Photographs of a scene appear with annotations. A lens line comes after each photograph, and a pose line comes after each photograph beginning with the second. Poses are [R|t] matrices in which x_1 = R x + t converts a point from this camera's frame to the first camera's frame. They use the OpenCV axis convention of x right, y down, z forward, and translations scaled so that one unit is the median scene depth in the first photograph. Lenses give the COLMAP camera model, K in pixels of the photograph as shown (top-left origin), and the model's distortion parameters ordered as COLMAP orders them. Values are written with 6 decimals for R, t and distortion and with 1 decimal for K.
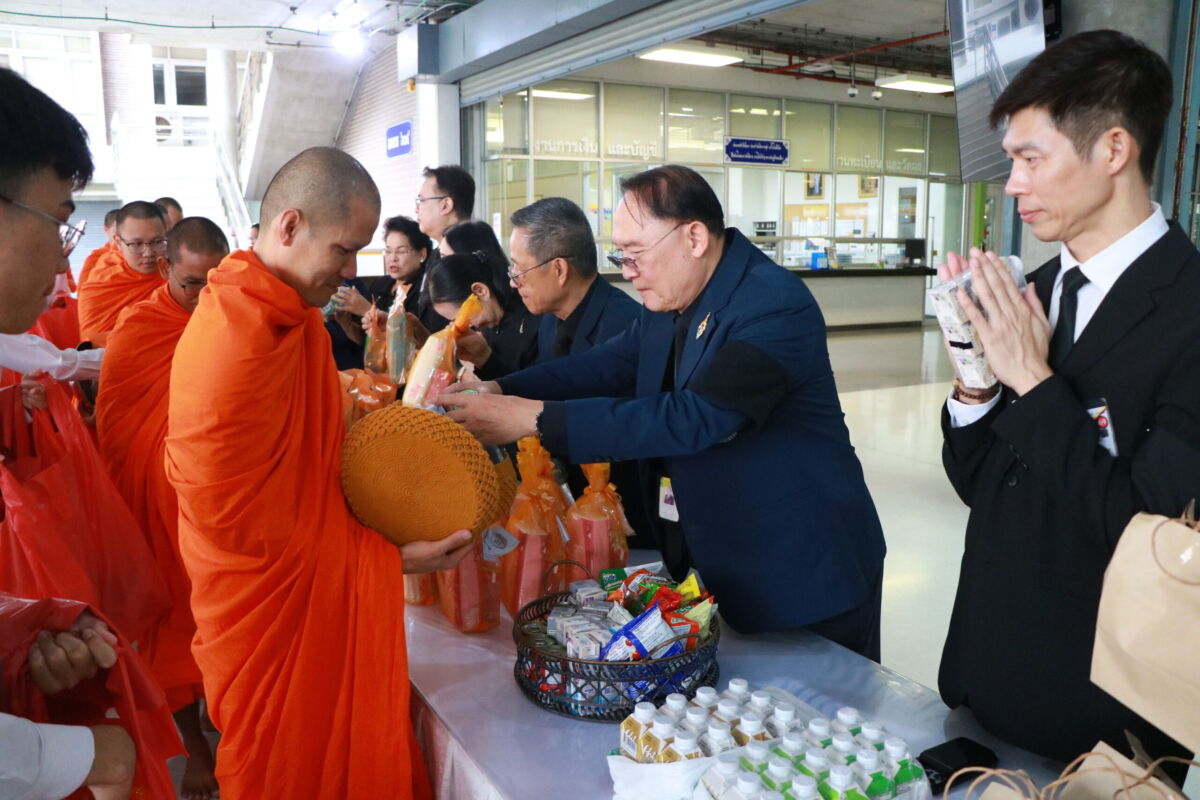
lens RADIAL K [[966.1, 0, 600.0], [0, 966.1, 400.0], [0, 0, 1]] dist [-0.160604, 0.140968]
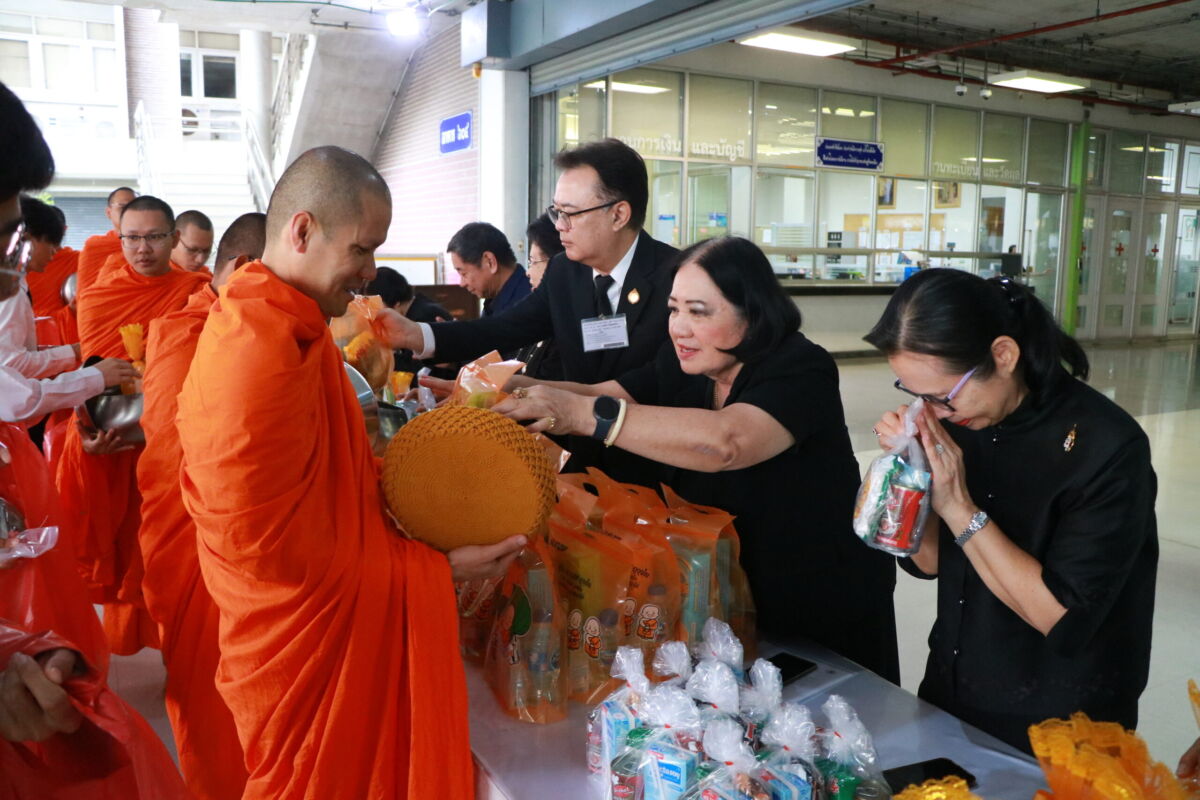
lens RADIAL K [[966.1, 0, 600.0], [0, 966.1, 400.0], [0, 0, 1]] dist [-0.160604, 0.140968]
pose [[0.999752, 0.017787, -0.013390, -0.057294], [-0.017879, 0.999817, -0.006745, -0.017999], [0.013267, 0.006983, 0.999888, 0.101660]]
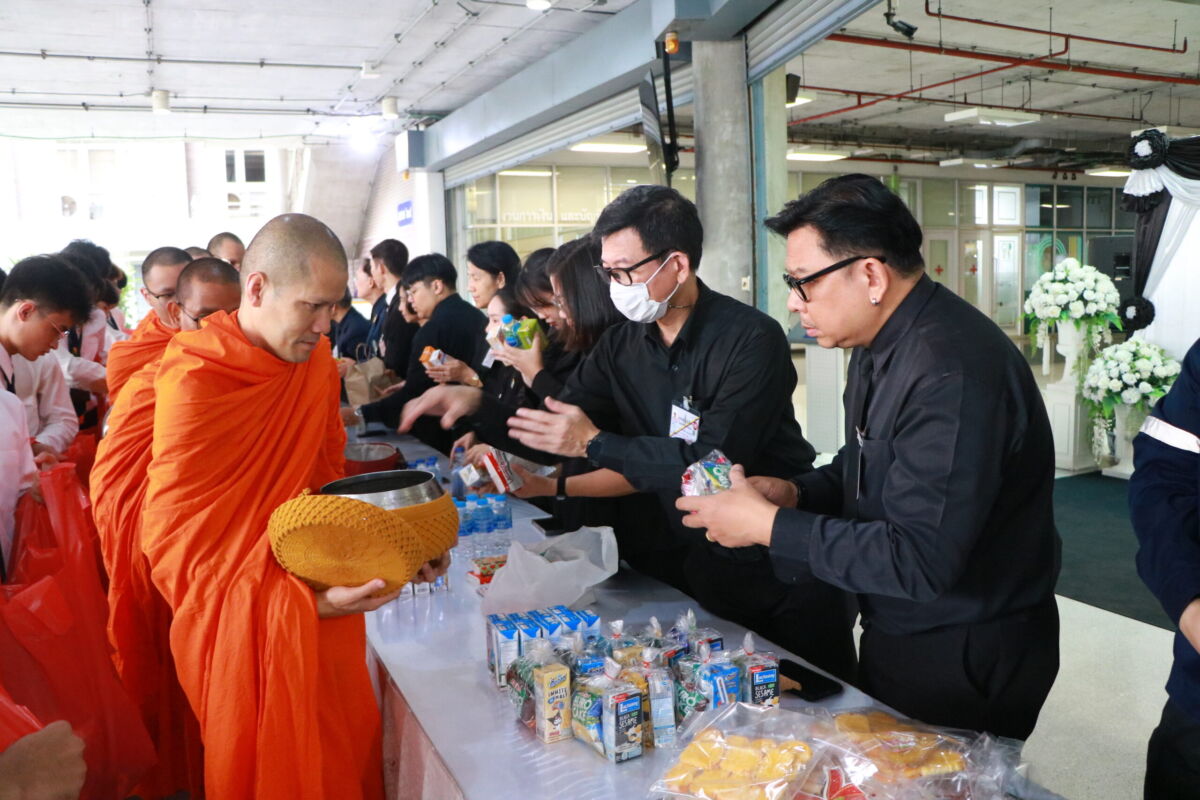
lens RADIAL K [[966.1, 0, 600.0], [0, 966.1, 400.0], [0, 0, 1]] dist [-0.160604, 0.140968]
pose [[0.996854, -0.016563, -0.077511, 0.146028], [0.012896, 0.998785, -0.047568, 0.043619], [0.078205, 0.046419, 0.995856, -0.255475]]
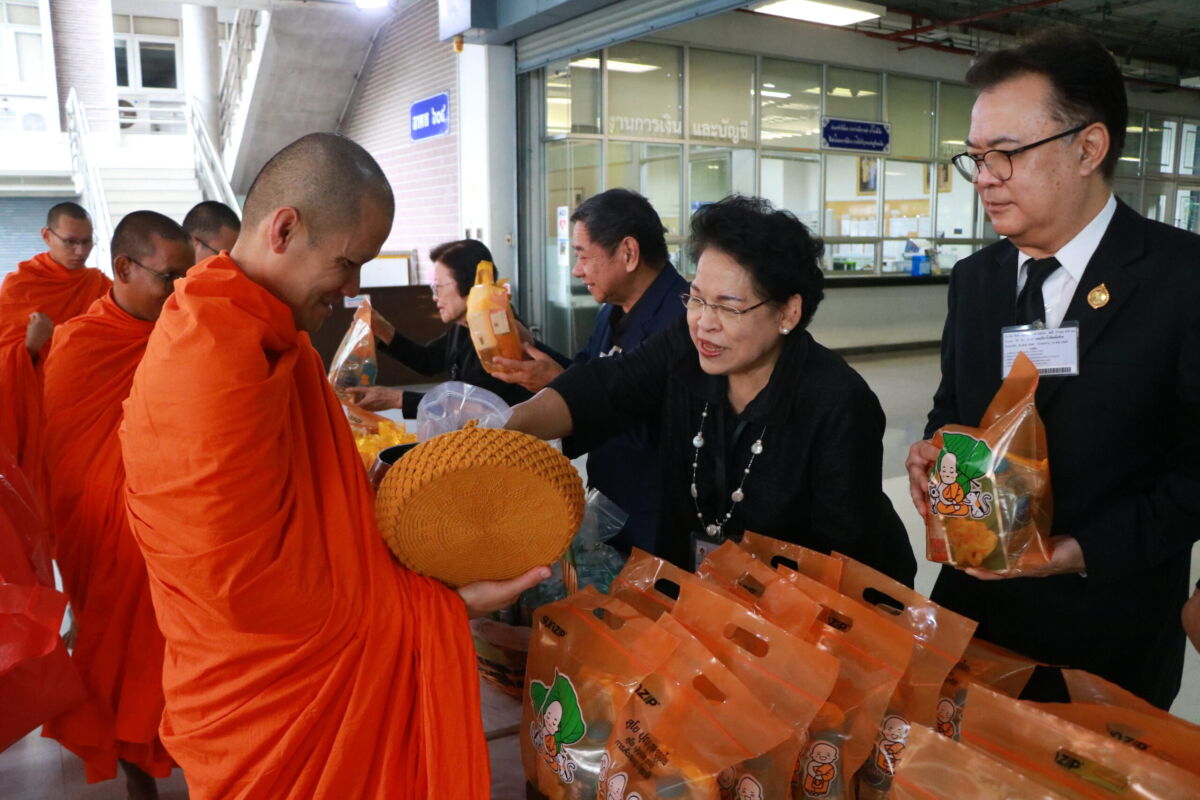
lens RADIAL K [[966.1, 0, 600.0], [0, 966.1, 400.0], [0, 0, 1]] dist [-0.160604, 0.140968]
pose [[0.999203, -0.008814, 0.038919, -0.097385], [0.008821, 0.999961, -0.000026, -0.030078], [-0.038917, 0.000370, 0.999242, 0.178262]]
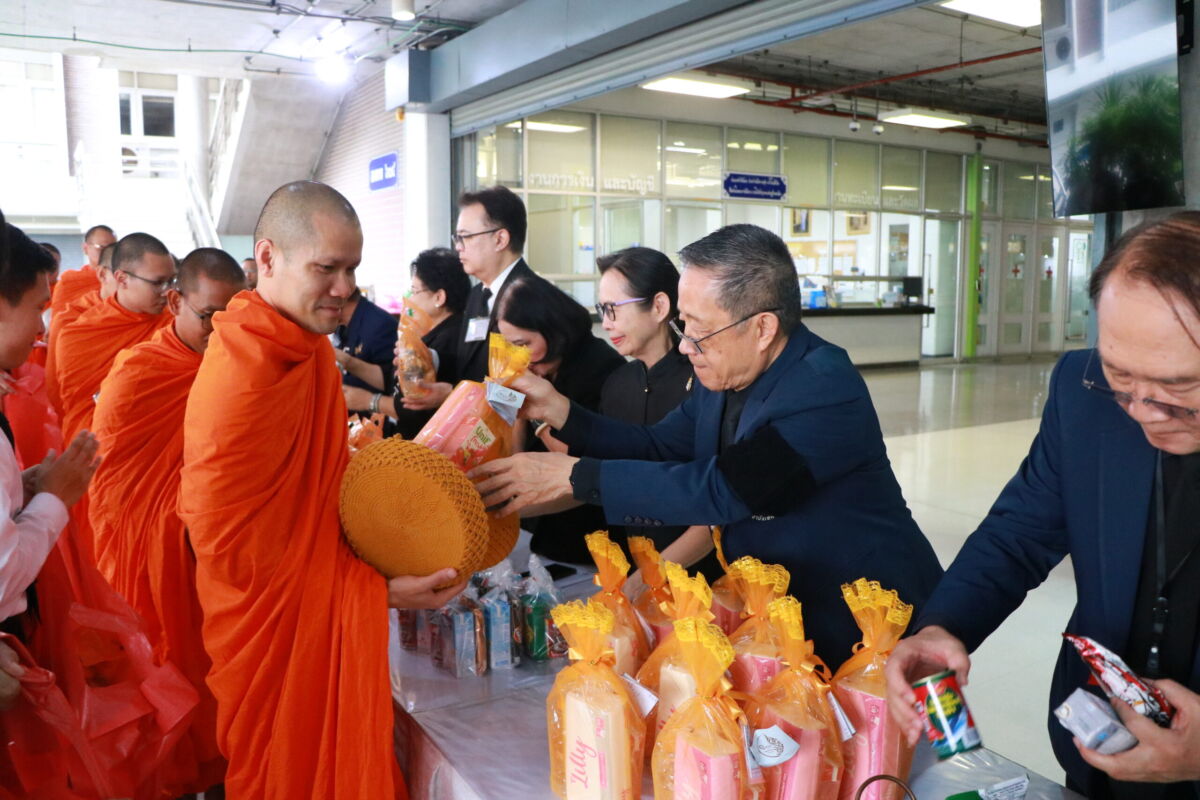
lens RADIAL K [[966.1, 0, 600.0], [0, 966.1, 400.0], [0, 0, 1]] dist [-0.160604, 0.140968]
pose [[0.999232, -0.001798, 0.039146, -0.031566], [0.003259, 0.999300, -0.037277, -0.009007], [-0.039051, 0.037376, 0.998538, 0.046604]]
